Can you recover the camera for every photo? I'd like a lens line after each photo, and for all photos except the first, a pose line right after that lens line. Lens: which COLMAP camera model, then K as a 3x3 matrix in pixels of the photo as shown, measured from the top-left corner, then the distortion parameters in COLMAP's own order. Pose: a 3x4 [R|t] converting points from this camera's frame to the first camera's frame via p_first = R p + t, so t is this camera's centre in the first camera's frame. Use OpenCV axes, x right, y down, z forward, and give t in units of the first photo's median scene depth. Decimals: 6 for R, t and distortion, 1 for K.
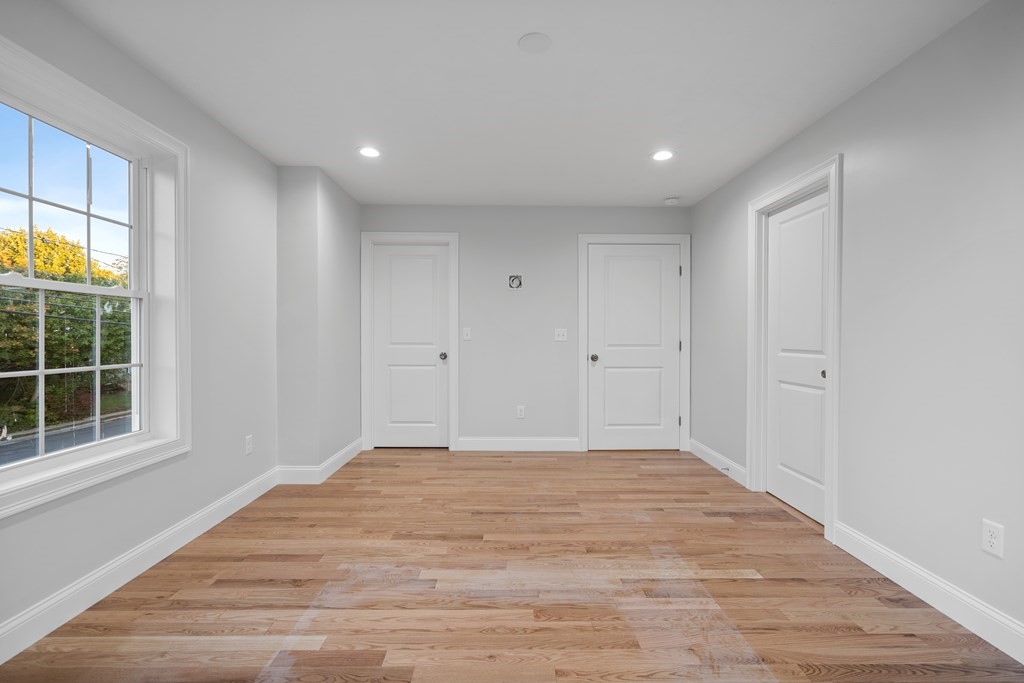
lens RADIAL K [[473.3, 0, 511.9], [0, 473.3, 340.9], [0, 0, 1]] dist [-0.006081, 0.001852]
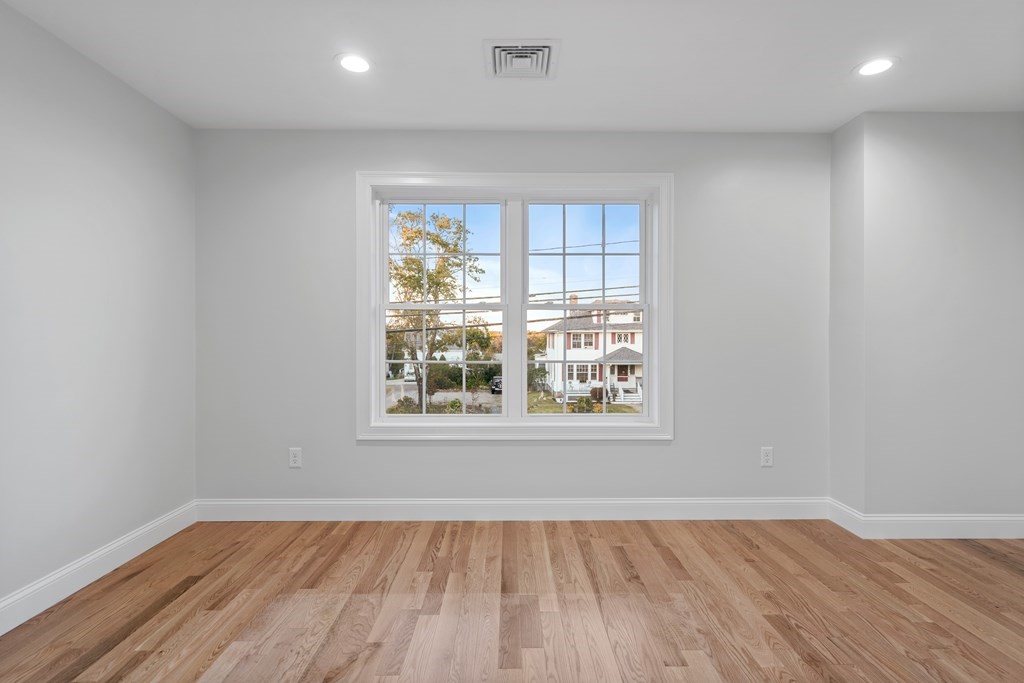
lens RADIAL K [[511.4, 0, 511.1], [0, 511.4, 340.4], [0, 0, 1]] dist [-0.002250, -0.000148]
pose [[-0.021683, -0.006152, -0.999746, 0.589292], [-0.013675, 0.999889, -0.005856, 0.006174], [0.999671, 0.013544, -0.021765, 0.672914]]
